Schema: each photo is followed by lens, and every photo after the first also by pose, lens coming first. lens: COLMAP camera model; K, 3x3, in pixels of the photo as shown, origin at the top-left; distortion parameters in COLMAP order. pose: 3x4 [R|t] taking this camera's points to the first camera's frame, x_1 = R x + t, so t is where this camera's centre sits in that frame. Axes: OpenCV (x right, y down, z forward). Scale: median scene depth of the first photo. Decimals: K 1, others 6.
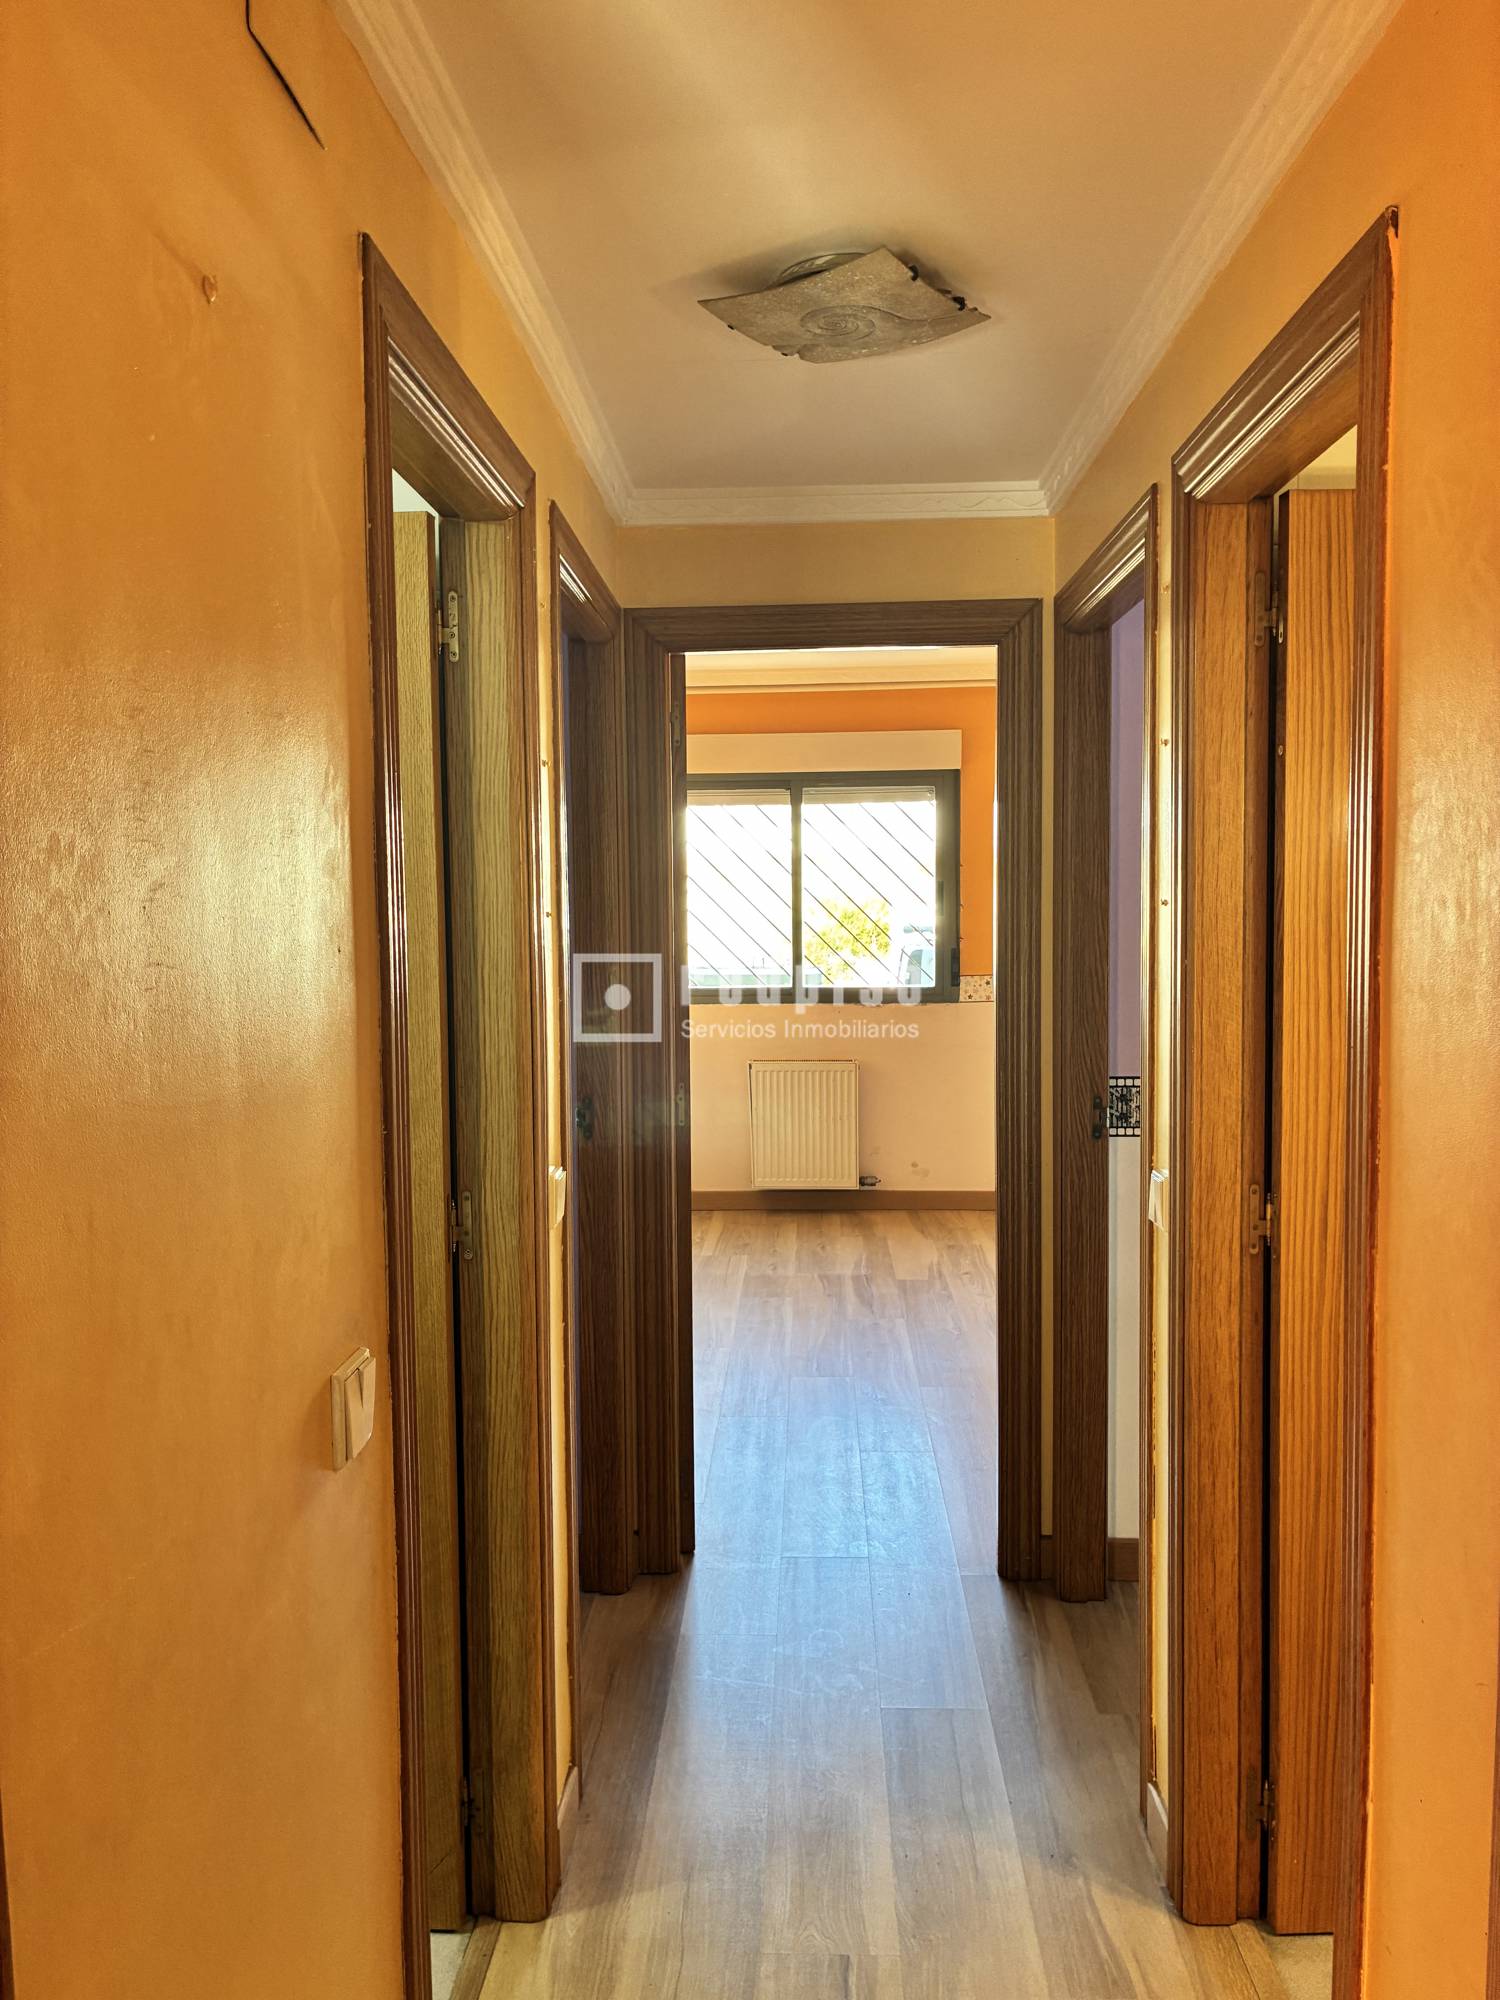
lens RADIAL K [[1537.5, 0, 734.8], [0, 1537.5, 991.4], [0, 0, 1]] dist [-0.003791, -0.019105]
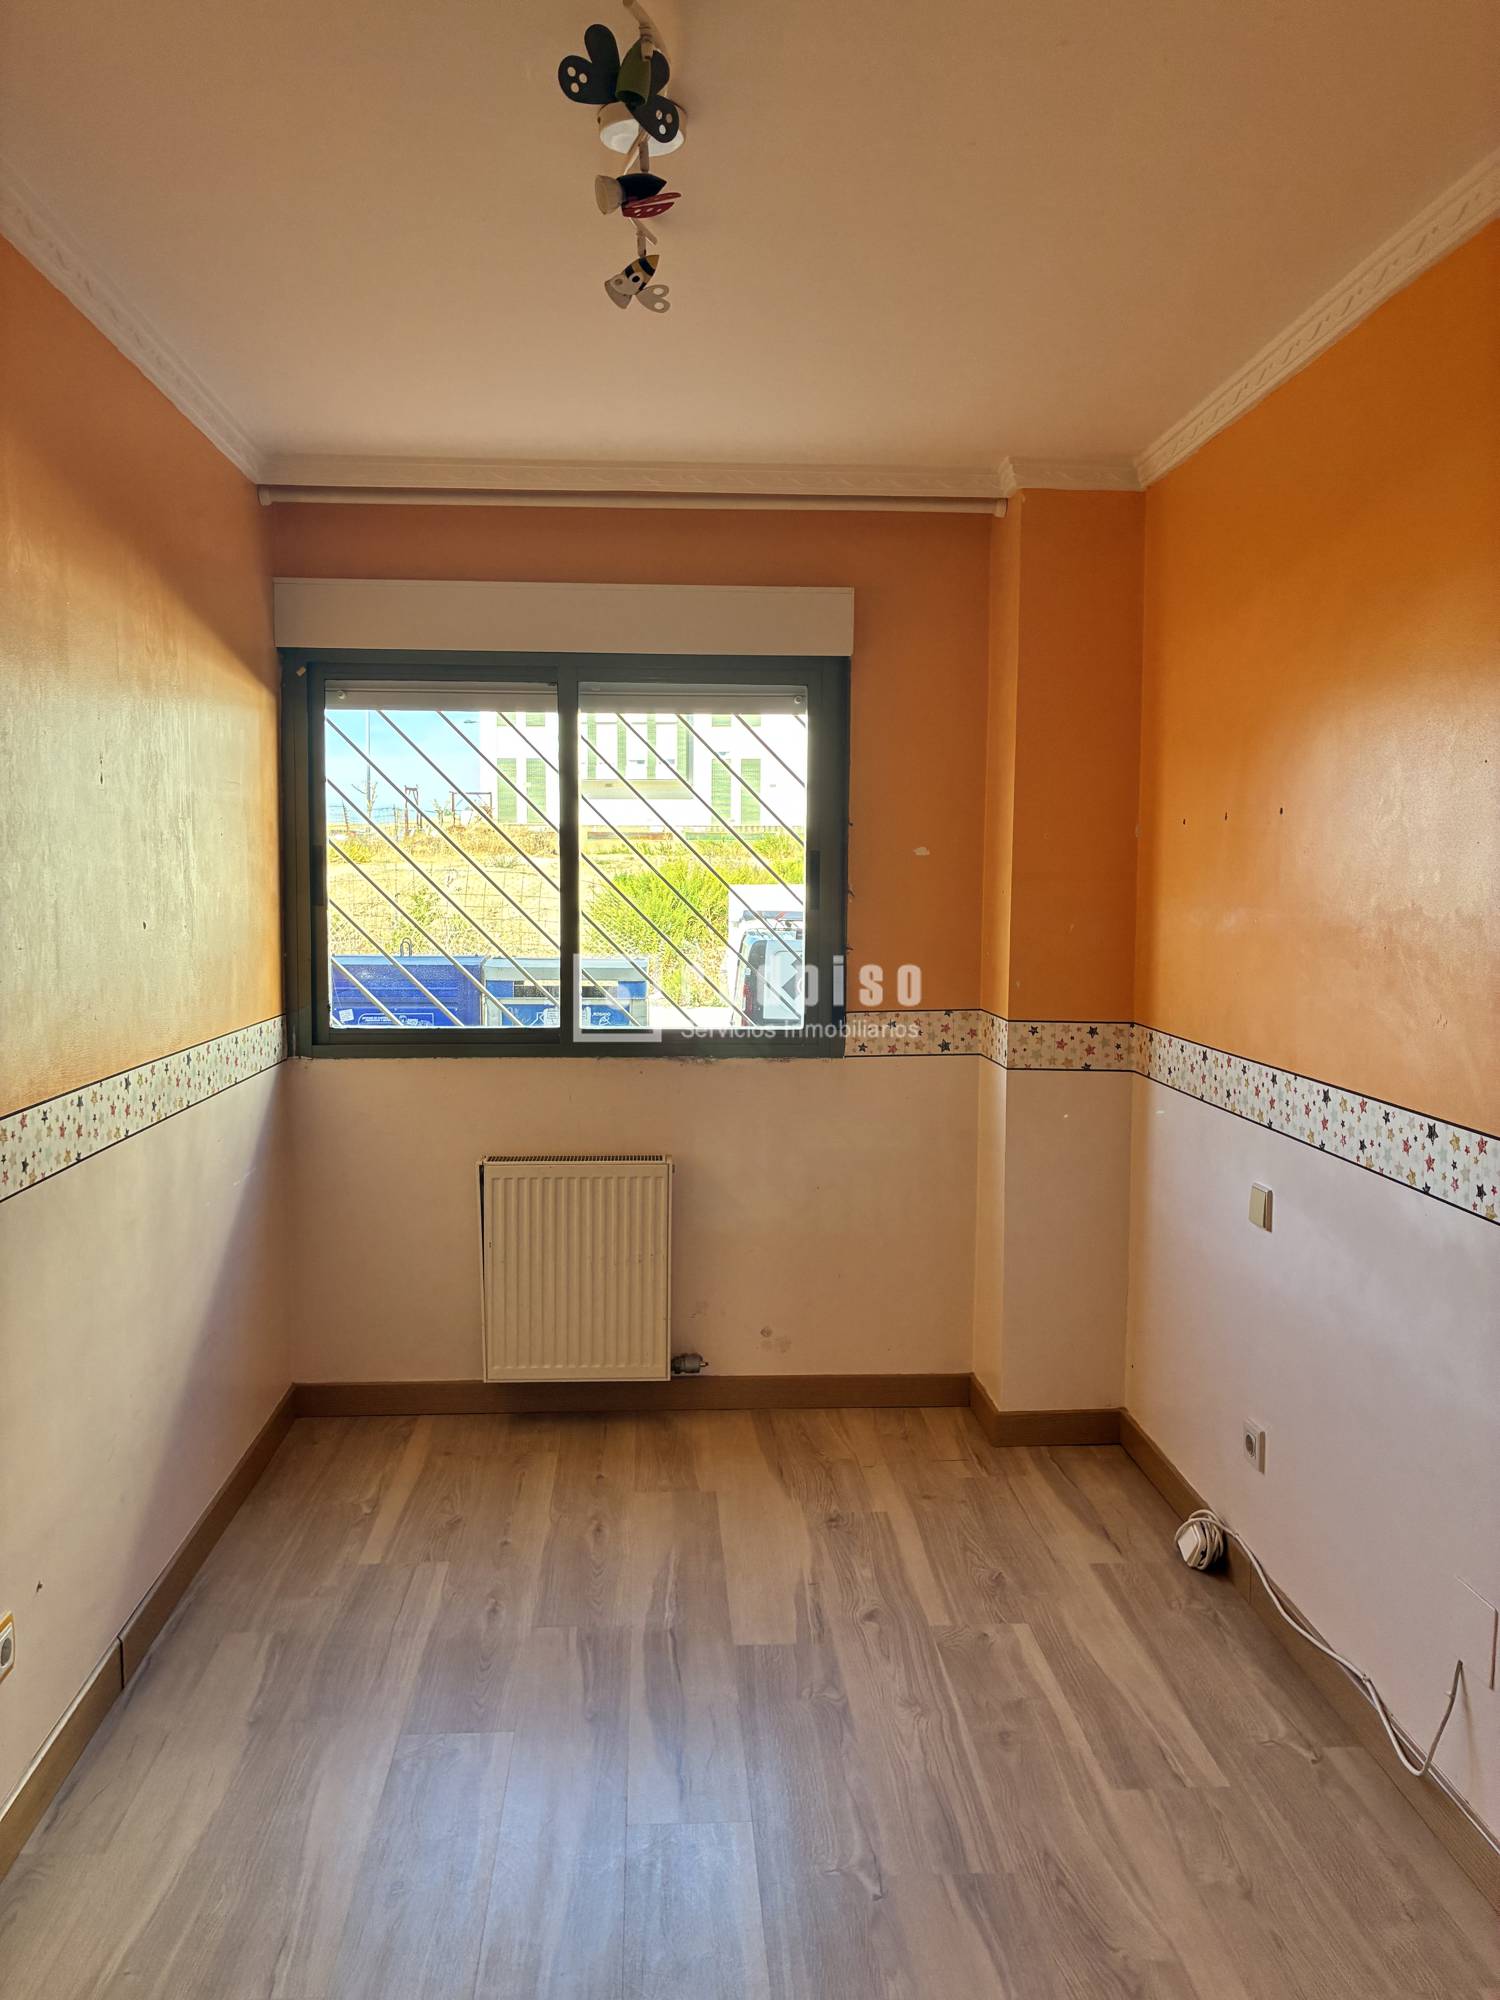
lens RADIAL K [[1537.5, 0, 755.6], [0, 1537.5, 997.8], [0, 0, 1]] dist [-0.003791, -0.019105]
pose [[0.992979, 0.007469, 0.118051, 0.043410], [-0.009827, 0.999763, 0.019403, -0.026777], [-0.117878, -0.020427, 0.992818, 0.426955]]
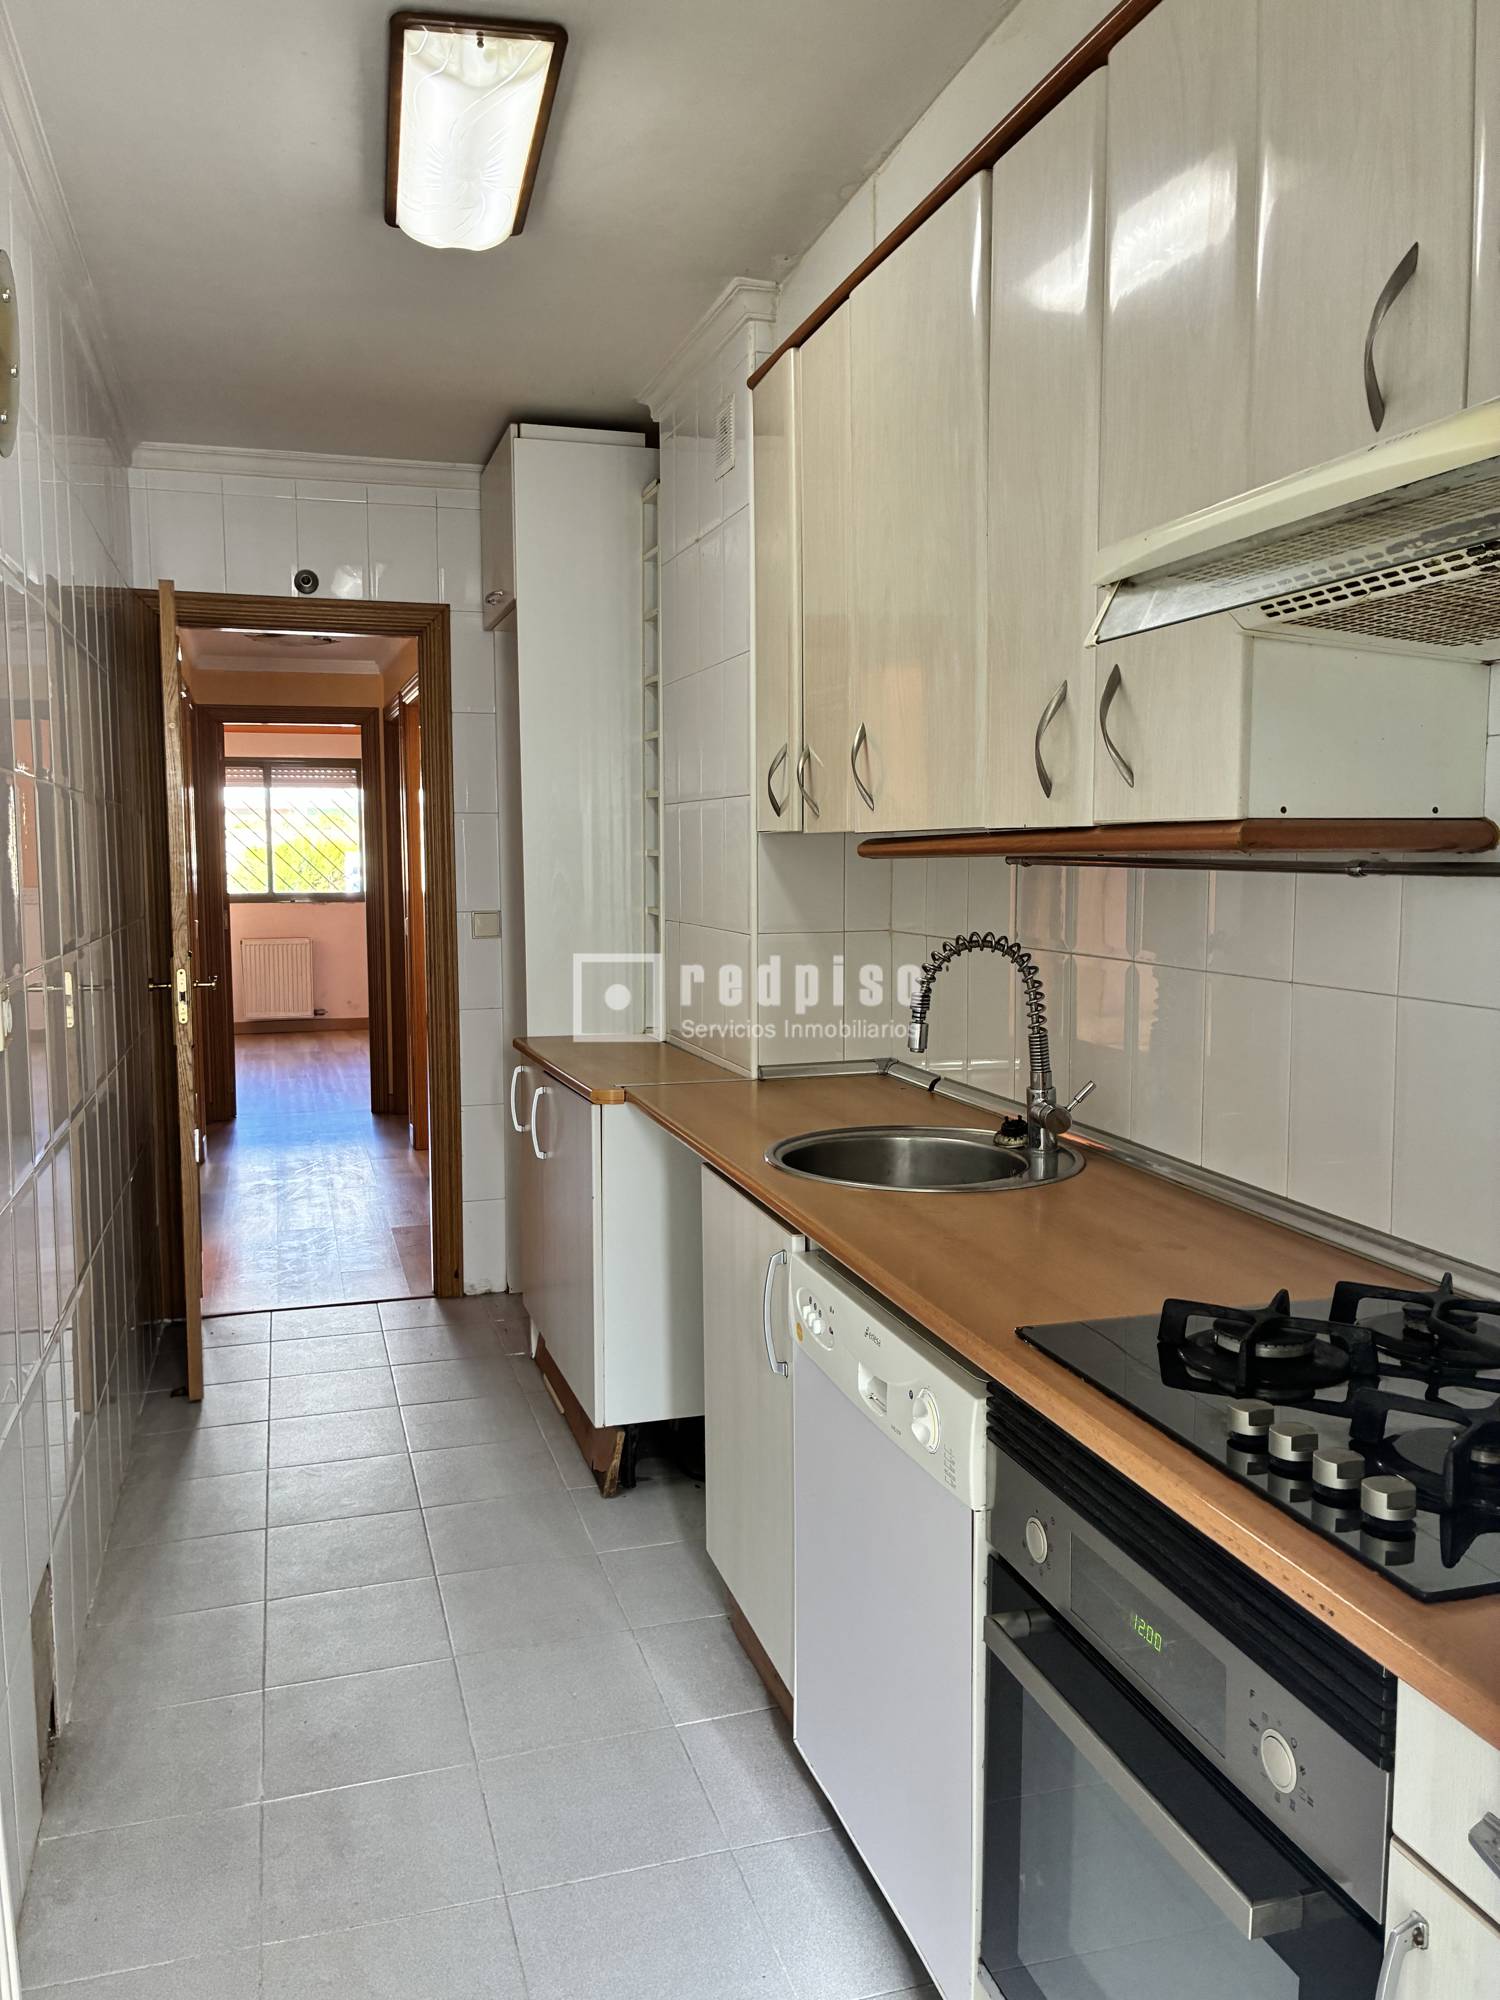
lens RADIAL K [[1537.5, 0, 745.4], [0, 1537.5, 997.1], [0, 0, 1]] dist [-0.003791, -0.019105]
pose [[0.939156, -0.028939, 0.342269, -0.045222], [0.016592, 0.999103, 0.038950, 0.052385], [-0.343089, -0.030901, 0.938794, -0.670095]]
